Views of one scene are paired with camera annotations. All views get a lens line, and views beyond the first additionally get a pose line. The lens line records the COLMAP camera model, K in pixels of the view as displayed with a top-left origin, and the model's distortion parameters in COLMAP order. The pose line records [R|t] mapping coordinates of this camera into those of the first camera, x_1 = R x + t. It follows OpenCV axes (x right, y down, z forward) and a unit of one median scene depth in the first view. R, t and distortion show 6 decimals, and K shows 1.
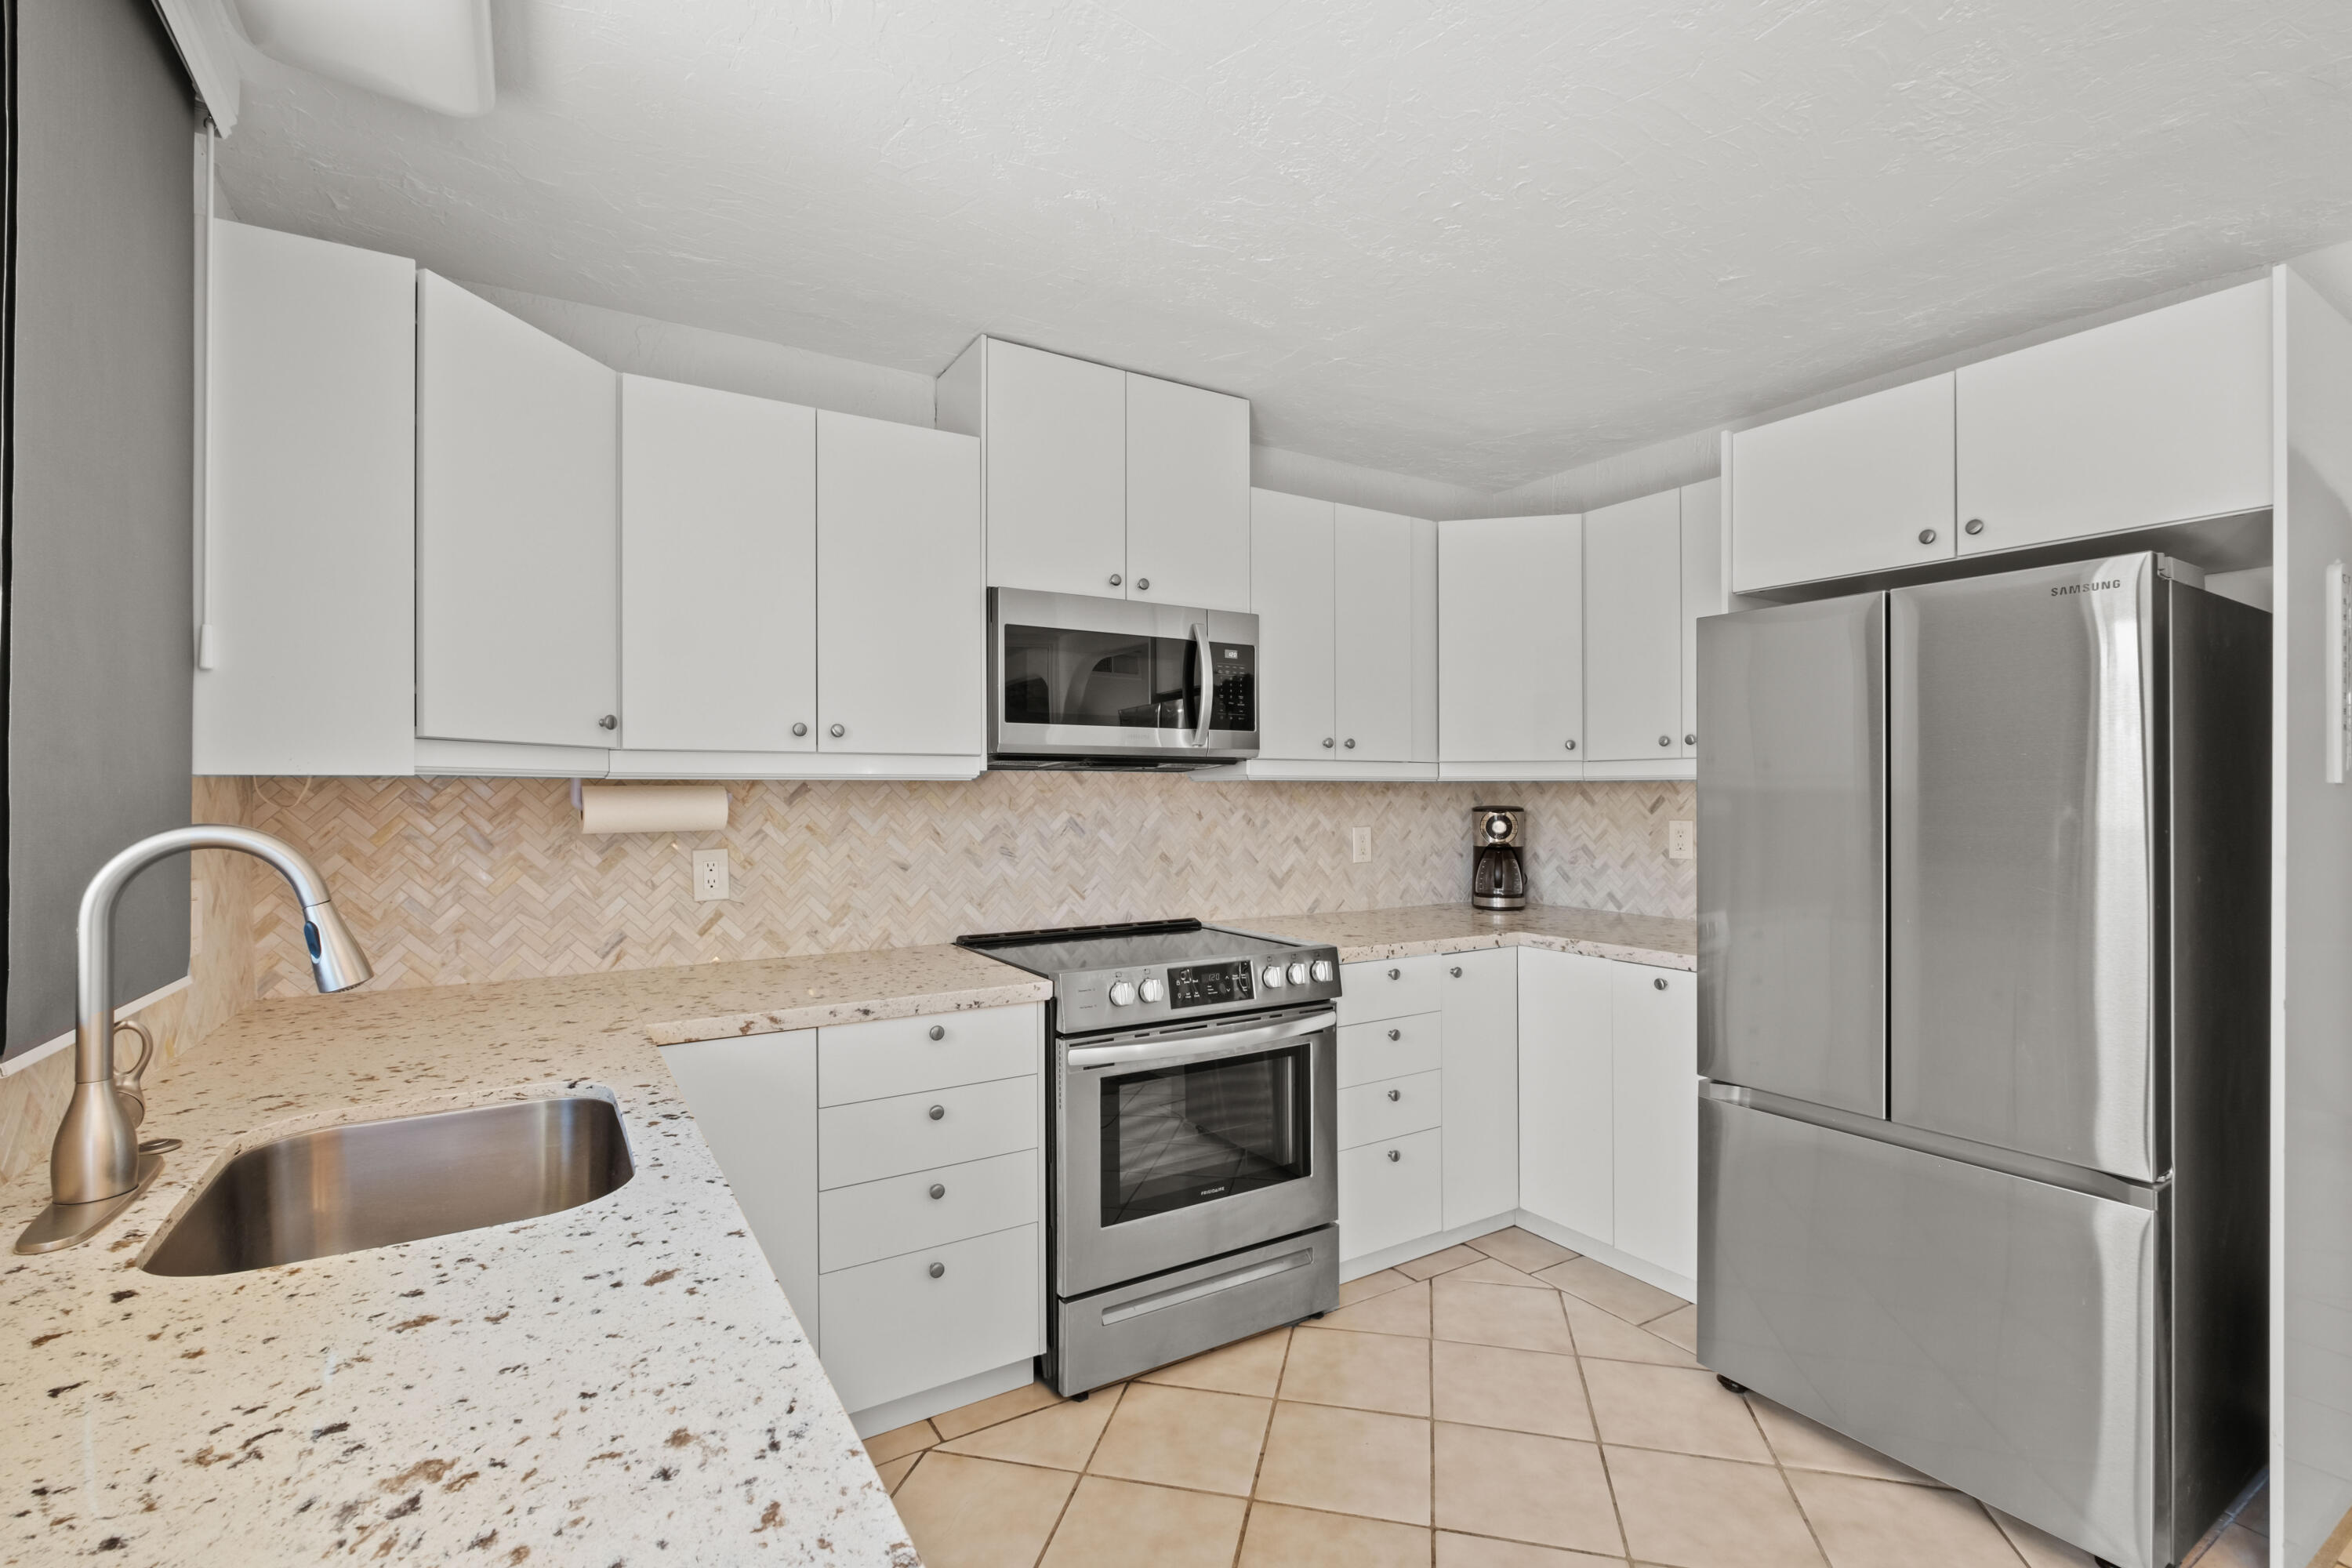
lens RADIAL K [[1047.7, 0, 1152.1], [0, 1047.7, 786.0], [0, 0, 1]] dist [-0.001288, -0.000033]
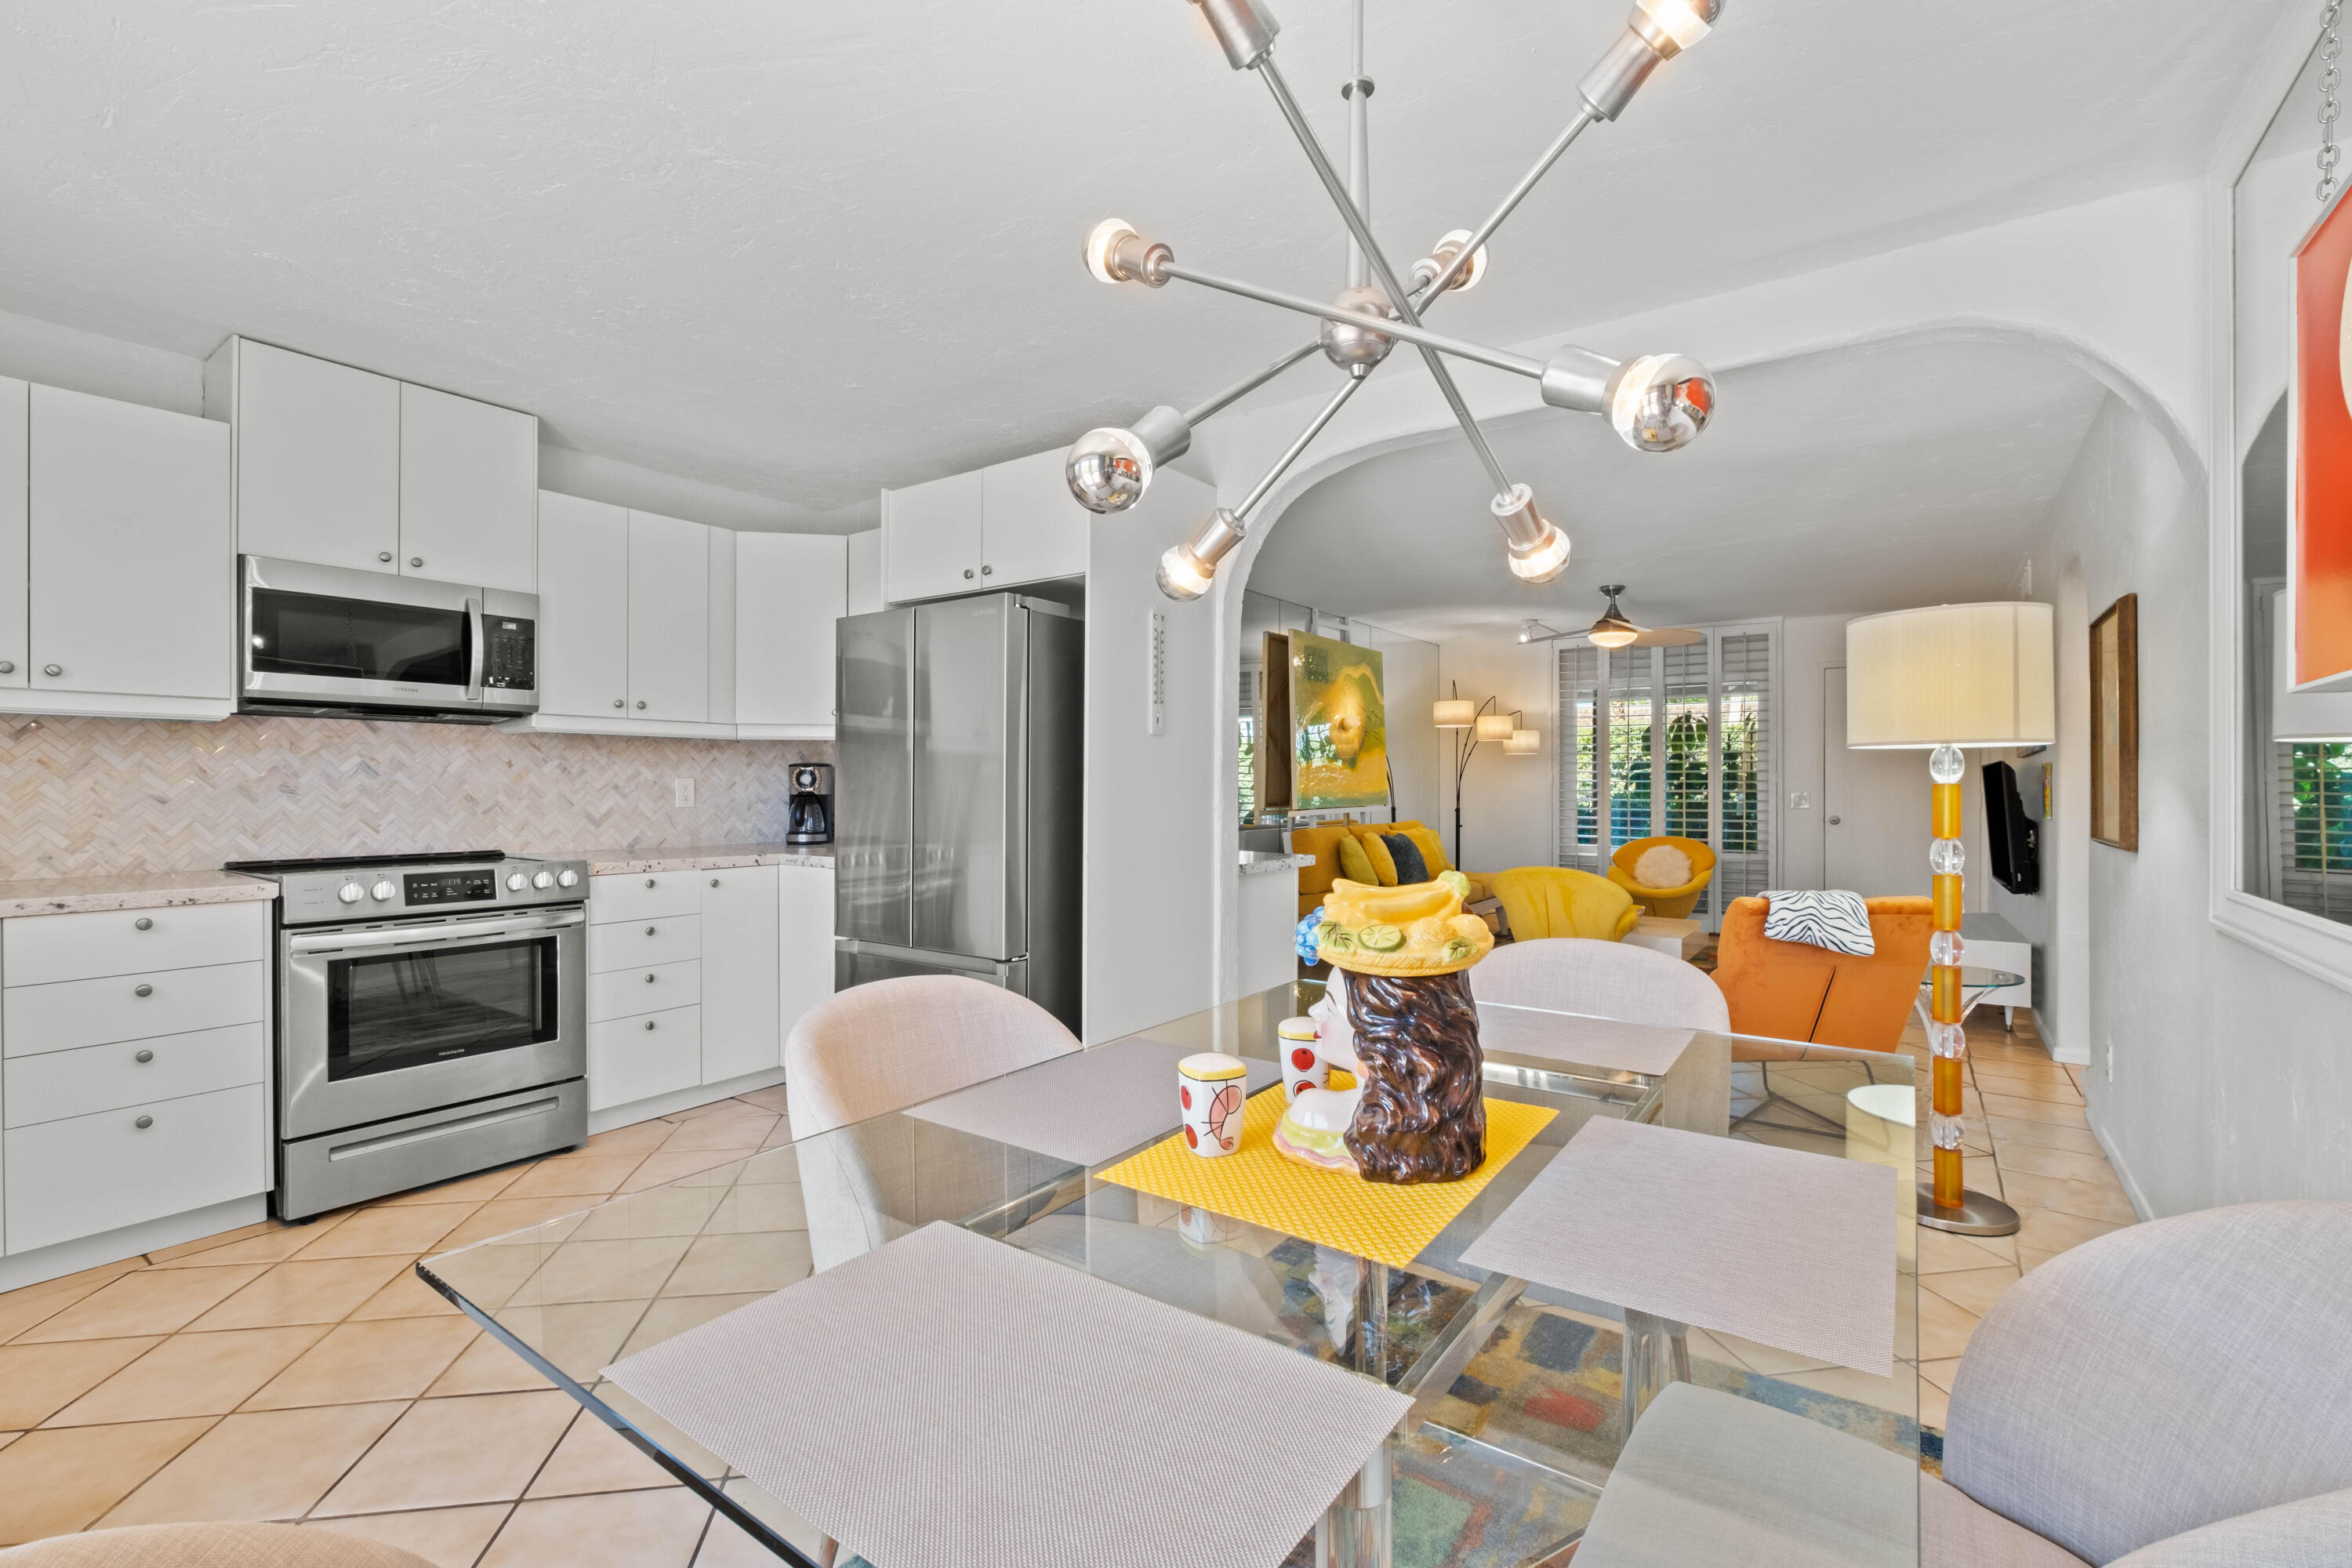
lens RADIAL K [[1047.7, 0, 1152.1], [0, 1047.7, 786.0], [0, 0, 1]] dist [-0.001288, -0.000033]
pose [[0.928758, 0.003954, 0.370666, 0.325994], [-0.006468, 0.999964, 0.005541, 0.049350], [-0.370631, -0.007544, 0.928750, -0.415807]]
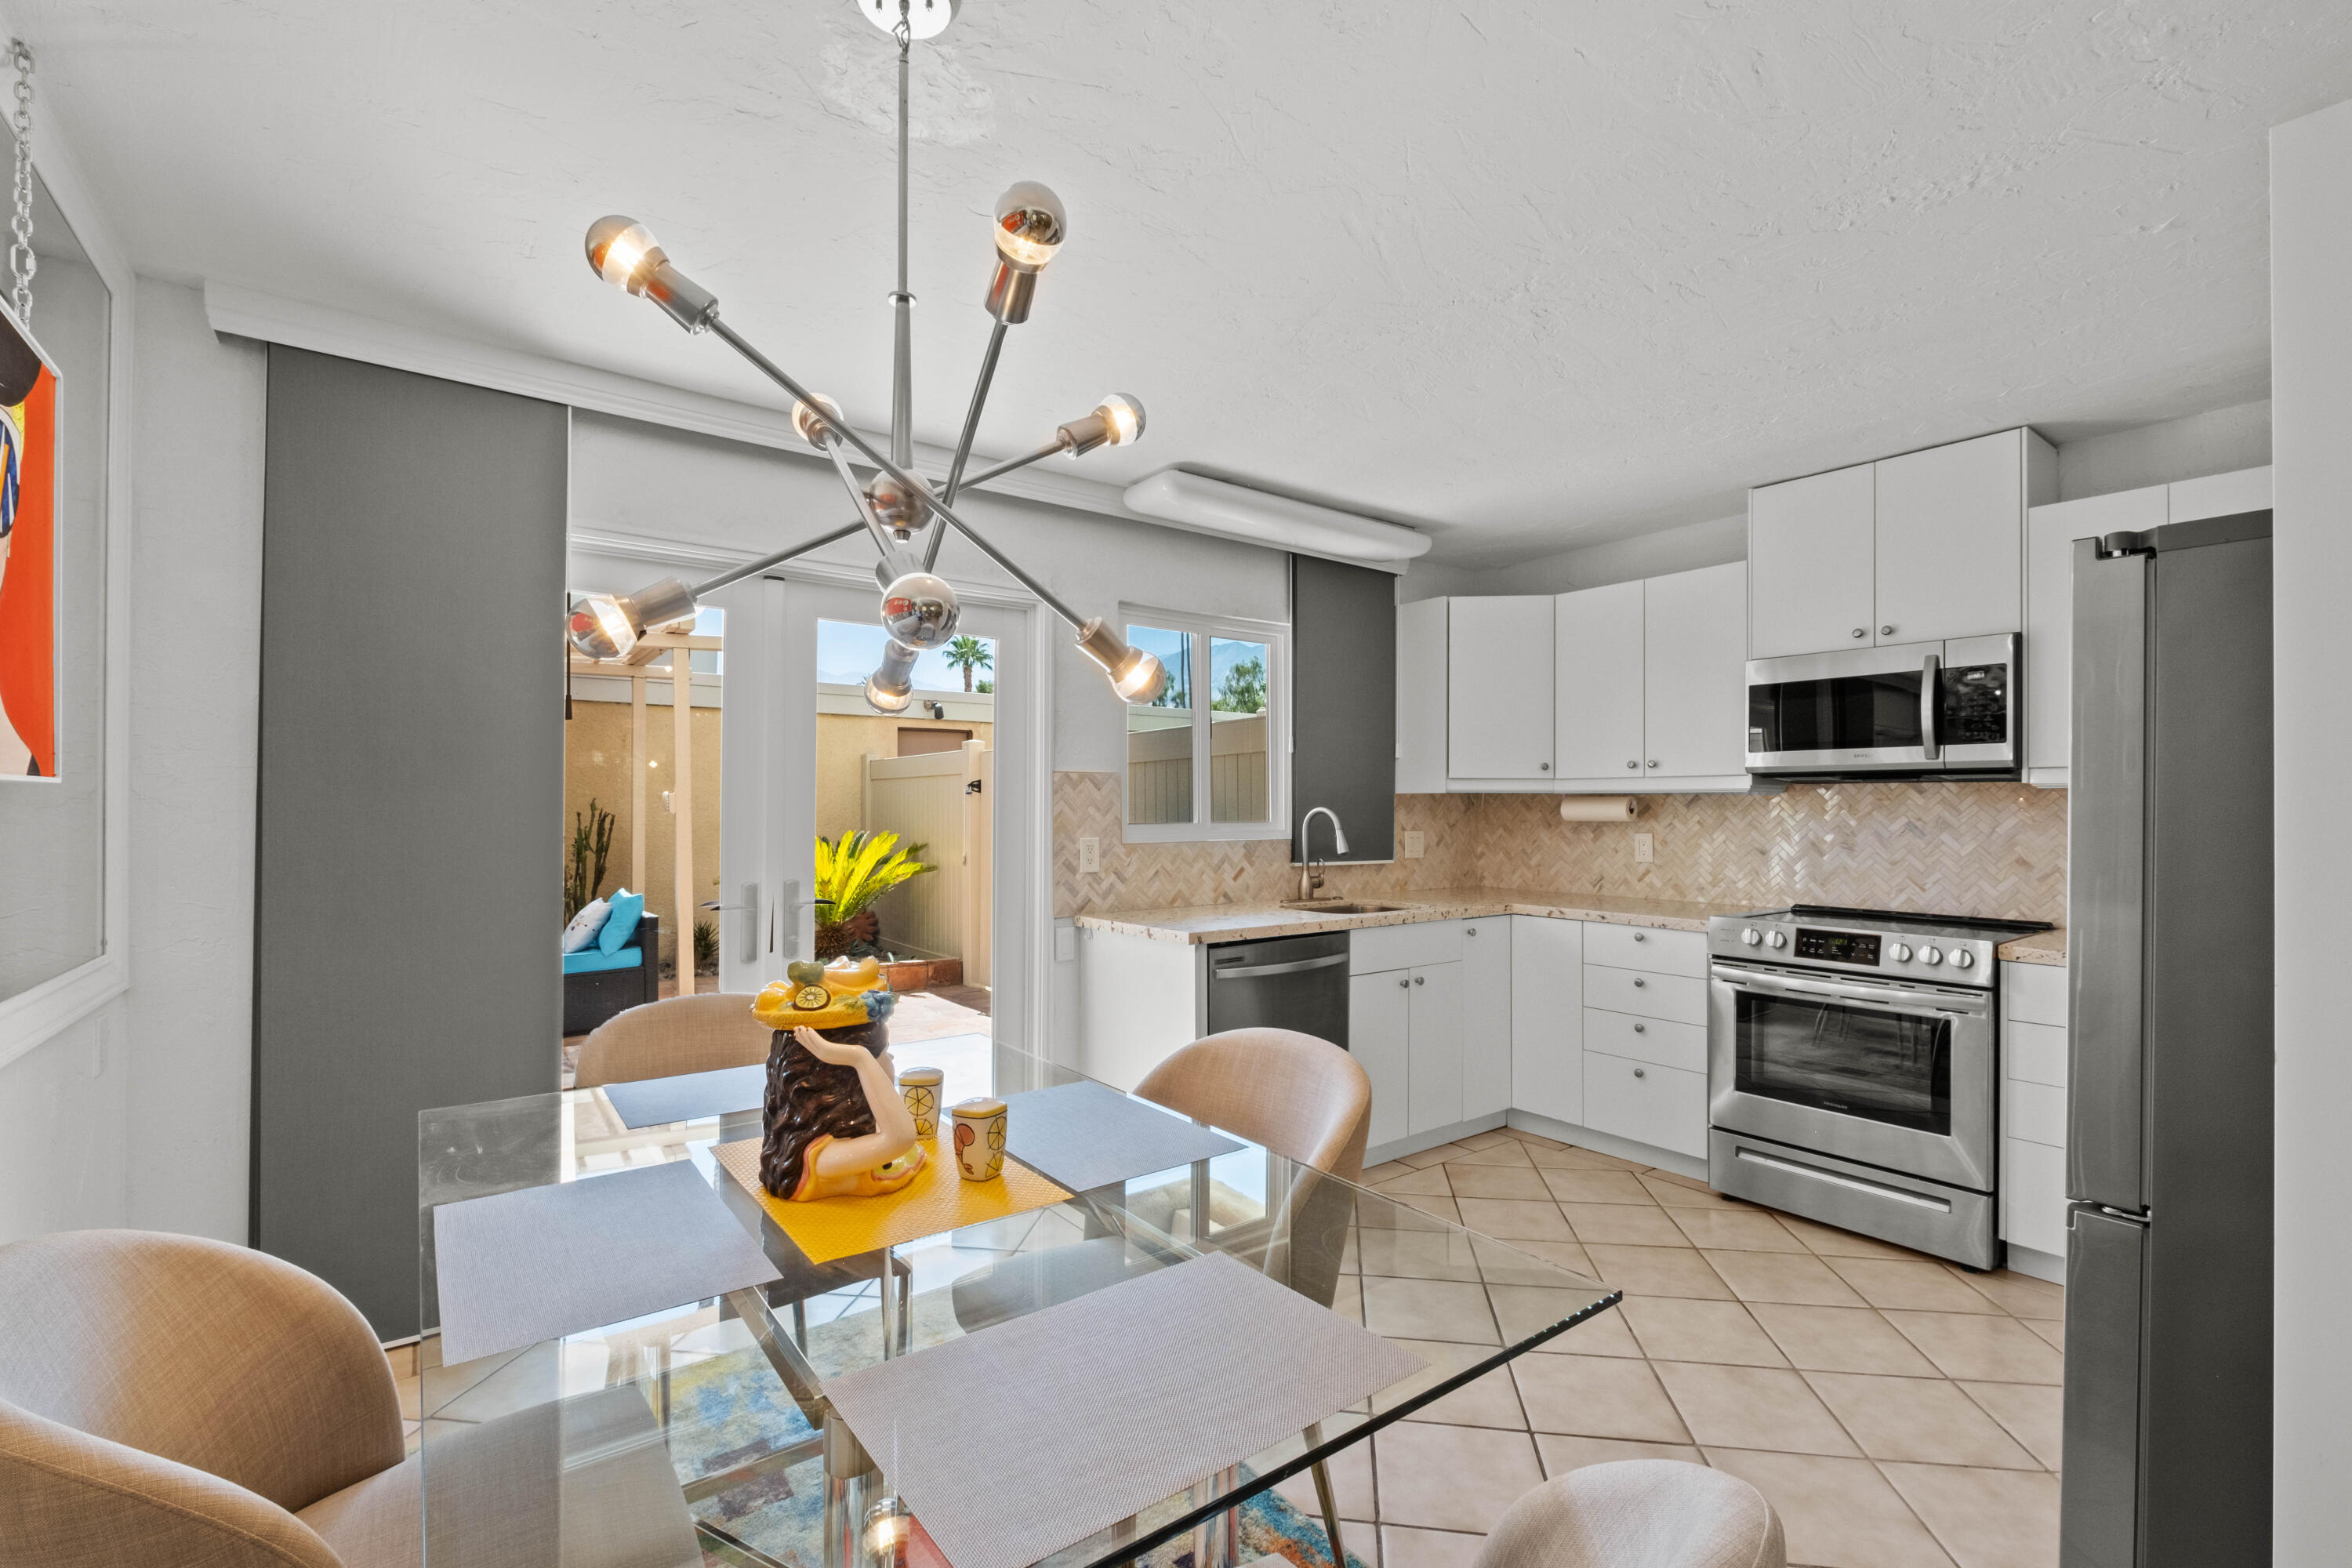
lens RADIAL K [[1014.0, 0, 1178.7], [0, 1014.0, 803.7], [0, 0, 1]] dist [-0.000526, -0.000010]
pose [[0.104514, 0.000442, -0.994523, 1.081984], [0.000643, 1.000000, 0.000512, 0.009045], [0.994523, -0.000693, 0.104514, 0.046955]]
